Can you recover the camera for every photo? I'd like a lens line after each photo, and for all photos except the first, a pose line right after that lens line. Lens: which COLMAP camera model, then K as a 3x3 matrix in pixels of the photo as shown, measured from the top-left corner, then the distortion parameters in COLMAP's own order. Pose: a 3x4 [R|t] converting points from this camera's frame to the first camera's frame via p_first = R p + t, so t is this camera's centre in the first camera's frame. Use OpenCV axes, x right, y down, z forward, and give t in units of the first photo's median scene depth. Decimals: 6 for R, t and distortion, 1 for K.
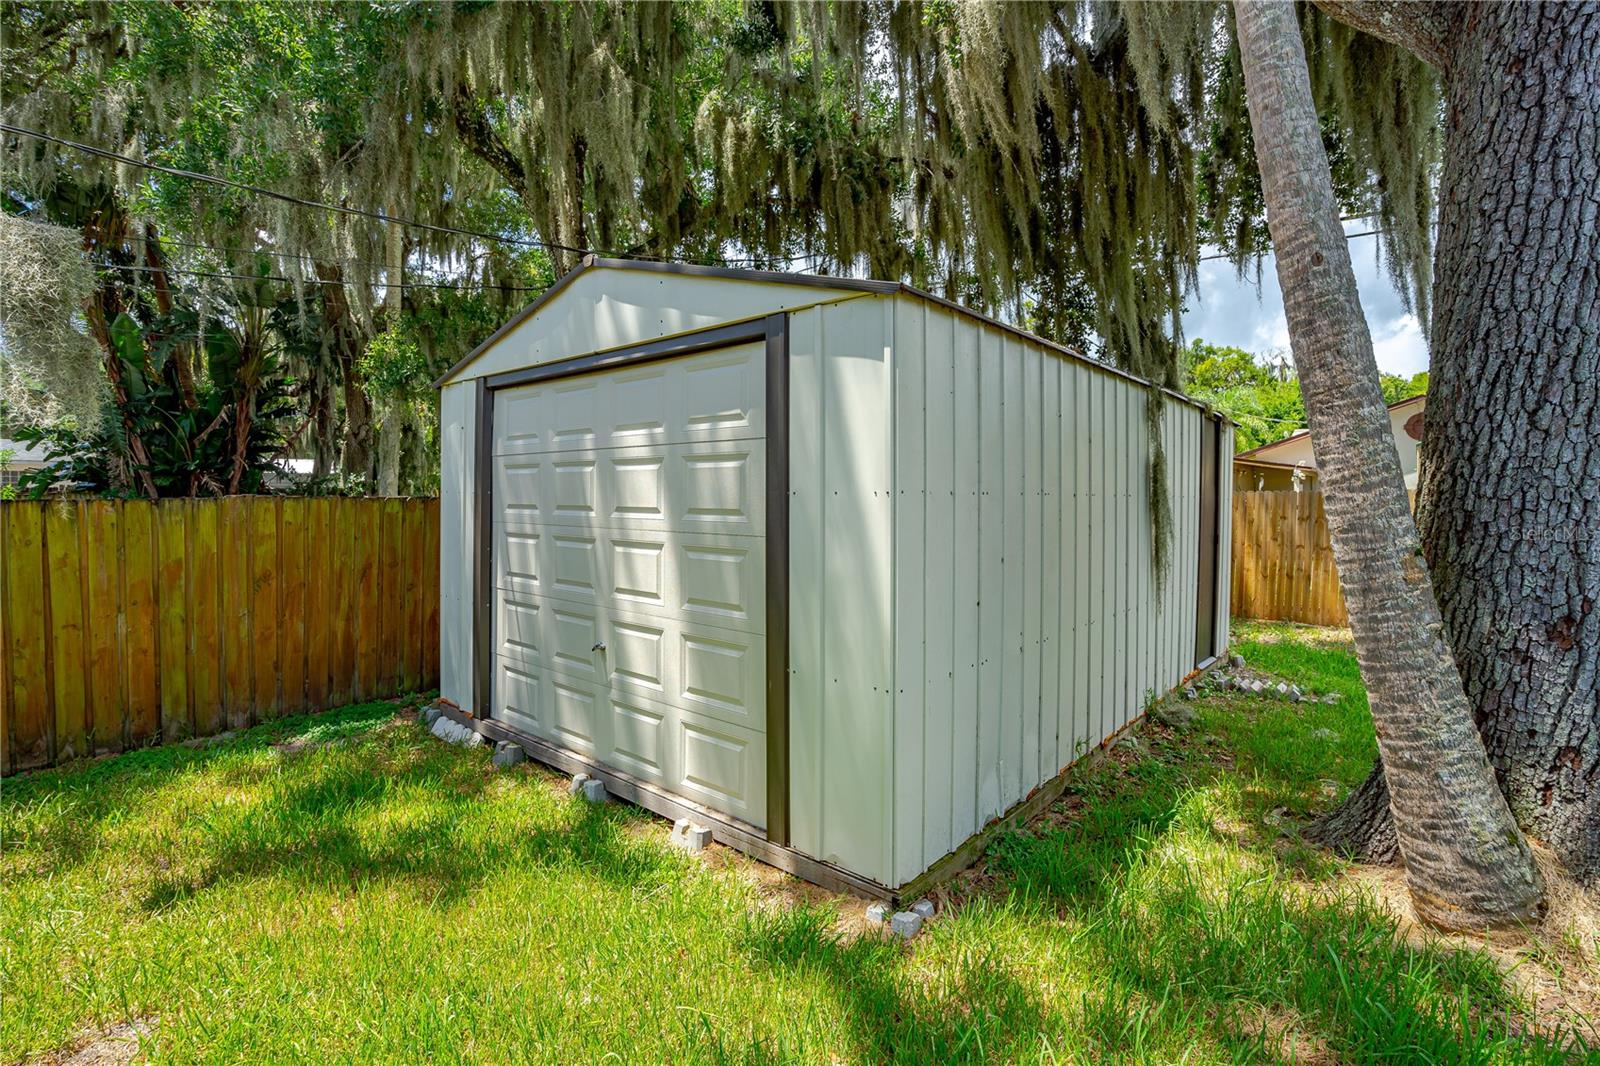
lens RADIAL K [[731.6, 0, 805.8], [0, 731.6, 518.9], [0, 0, 1]] dist [-0.003021, -0.000138]
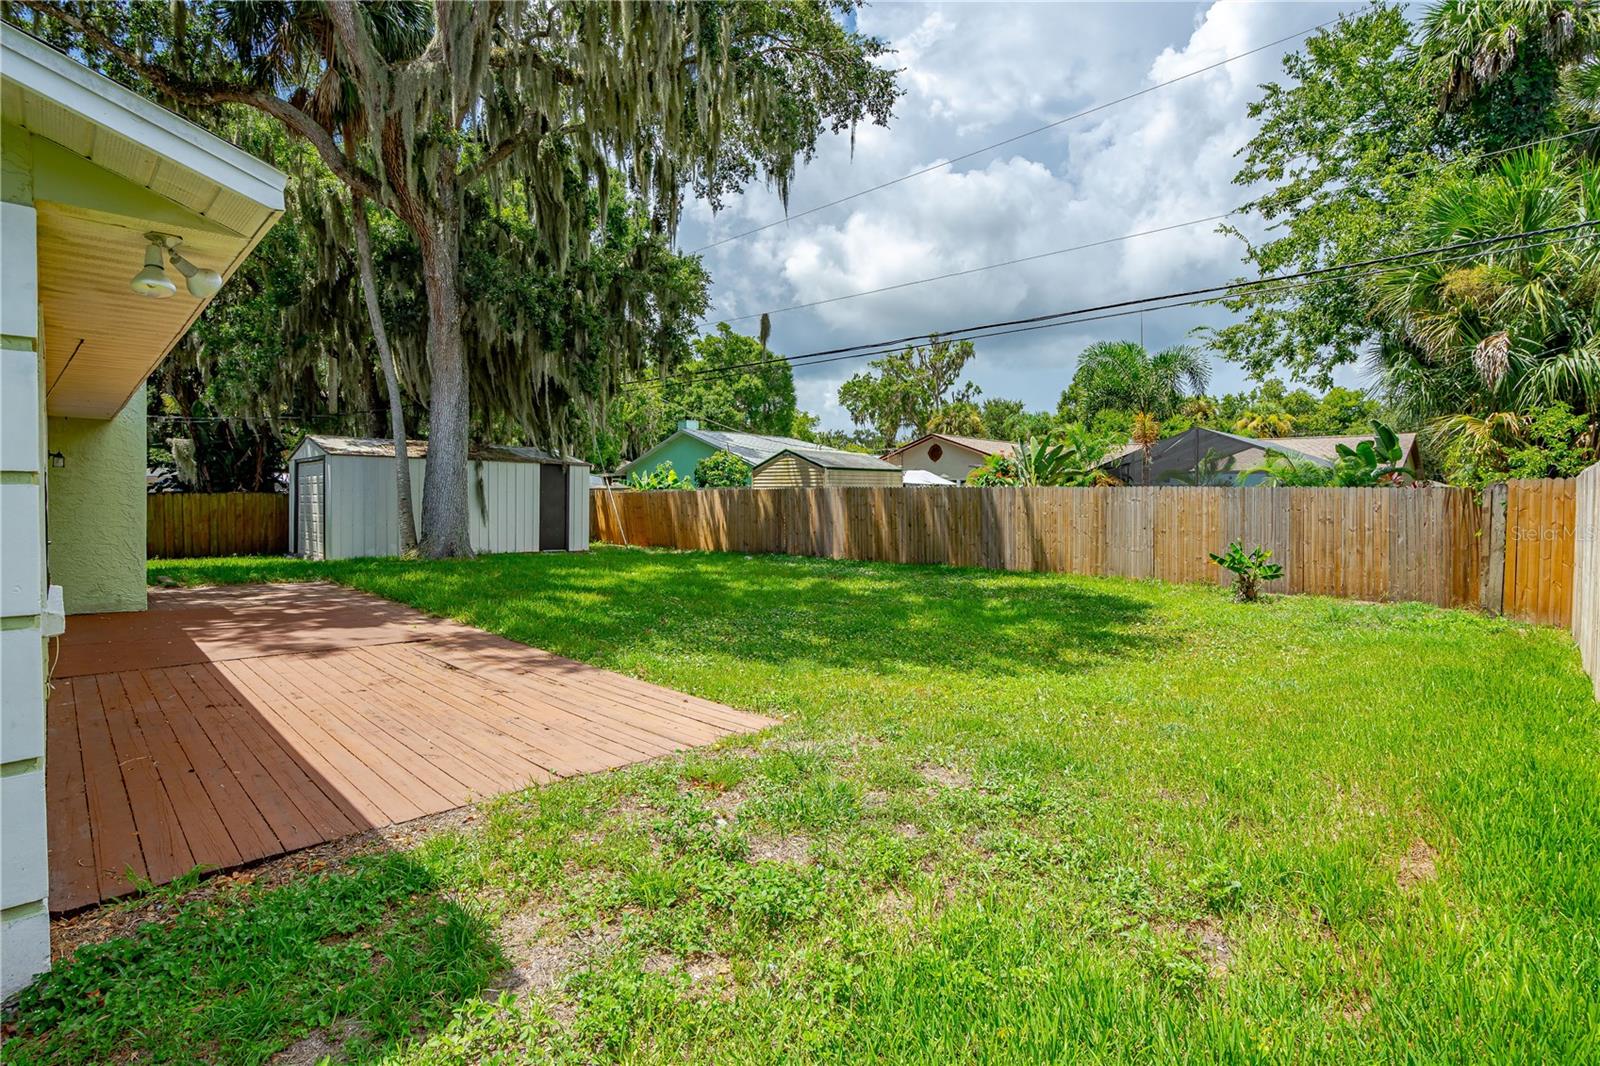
lens RADIAL K [[731.6, 0, 800.8], [0, 731.6, 522.0], [0, 0, 1]] dist [-0.003021, -0.000138]
pose [[0.998455, 0.006569, -0.055169, 0.782382], [-0.007098, 0.999931, -0.009386, 0.045335], [0.055104, 0.009763, 0.998433, -0.856212]]
